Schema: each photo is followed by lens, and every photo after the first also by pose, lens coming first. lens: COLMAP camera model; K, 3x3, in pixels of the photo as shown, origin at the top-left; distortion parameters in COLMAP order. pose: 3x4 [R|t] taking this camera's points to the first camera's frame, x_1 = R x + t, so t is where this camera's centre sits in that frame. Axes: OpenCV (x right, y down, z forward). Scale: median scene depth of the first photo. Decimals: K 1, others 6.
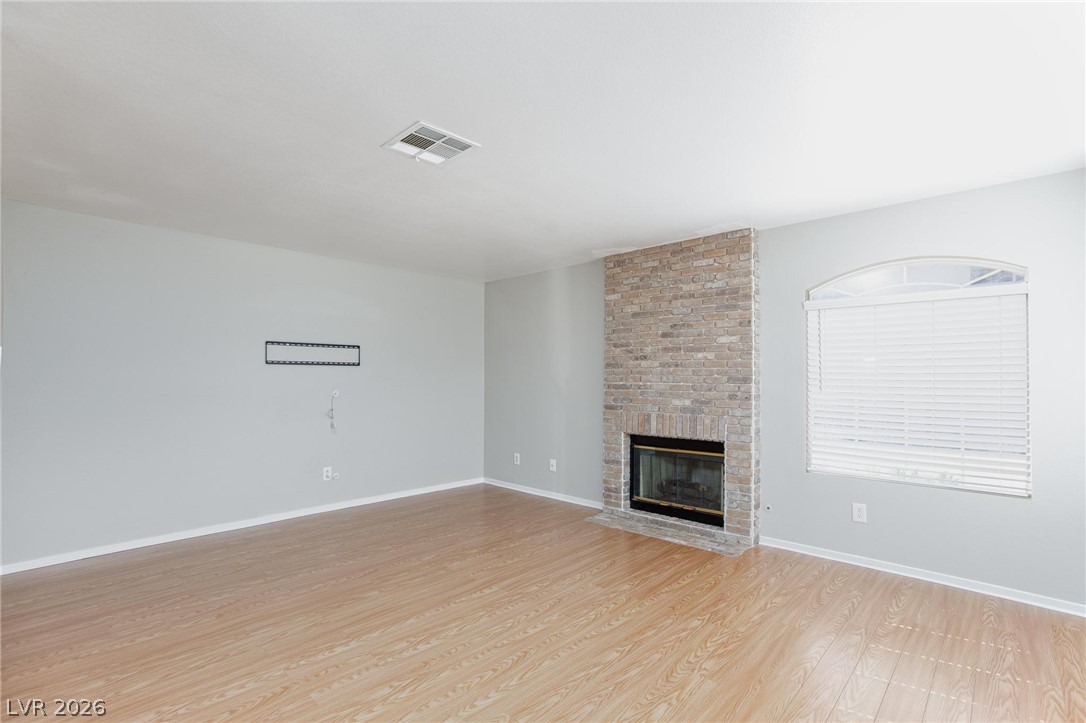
lens RADIAL K [[507.4, 0, 547.0], [0, 507.4, 372.2], [0, 0, 1]] dist [-0.017726, 0.006948]
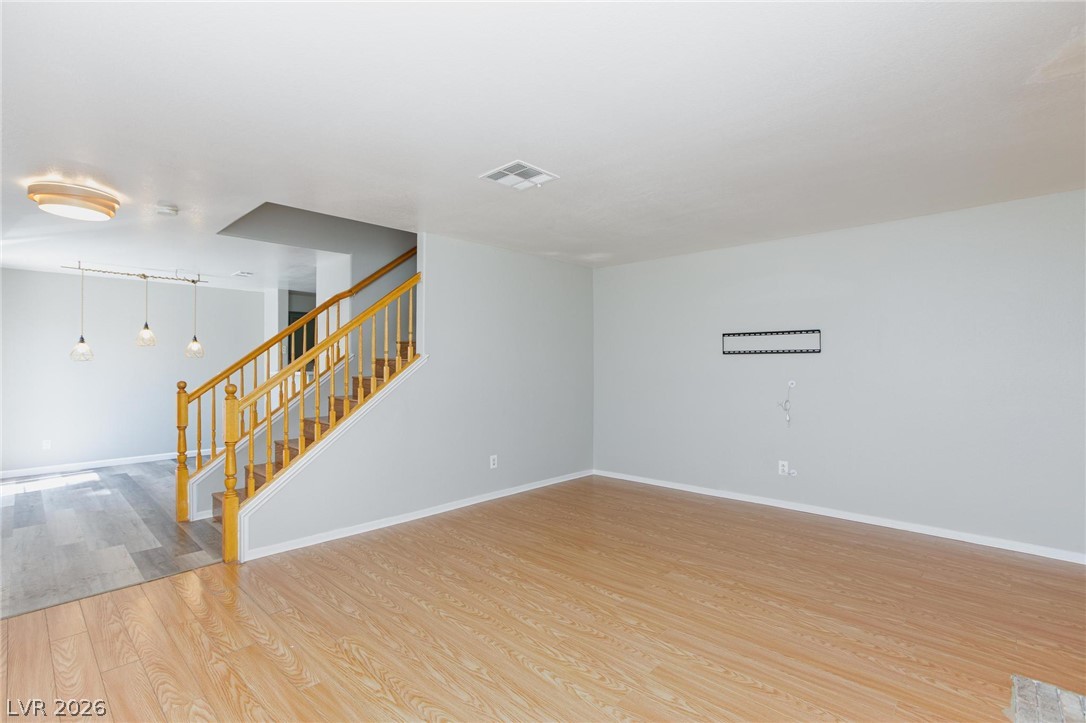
lens RADIAL K [[507.4, 0, 539.0], [0, 507.4, 364.7], [0, 0, 1]] dist [-0.017726, 0.006948]
pose [[-0.012077, -0.005698, -0.999911, 0.780640], [0.012424, 0.999906, -0.005848, 0.010495], [0.999850, -0.012494, -0.012005, 0.839910]]
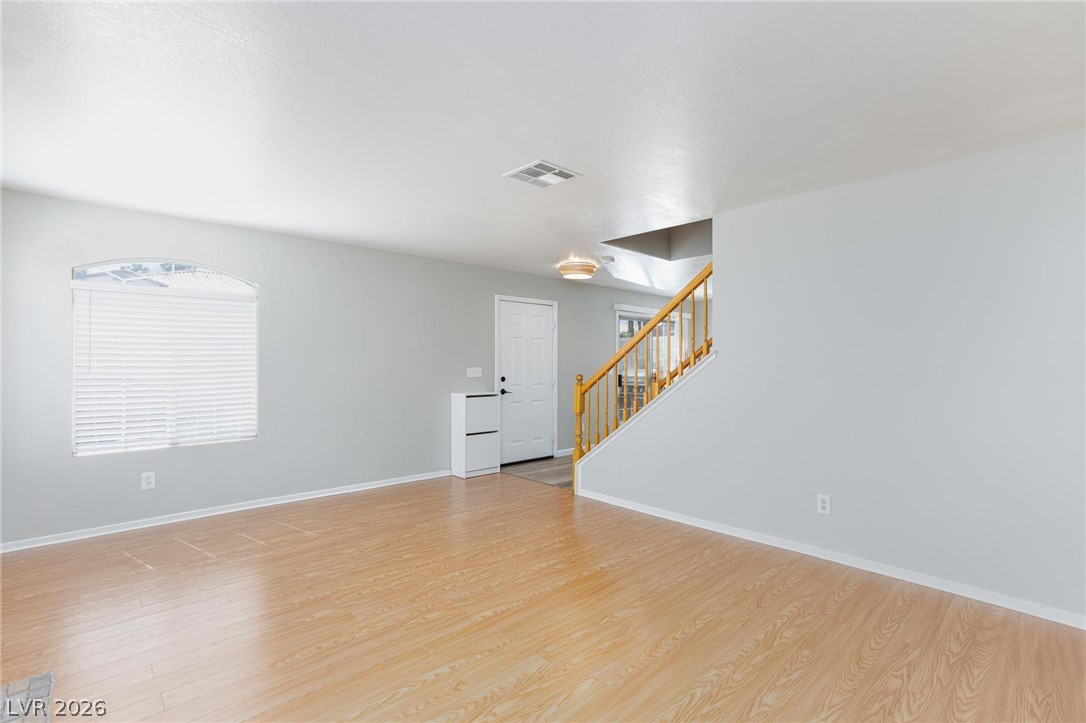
lens RADIAL K [[507.4, 0, 536.7], [0, 507.4, 357.3], [0, 0, 1]] dist [-0.017726, 0.006948]
pose [[-0.996370, -0.006838, 0.084857, -0.256482], [-0.008800, 0.999702, -0.022773, 0.022170], [-0.084675, -0.023437, -0.996133, 1.766532]]
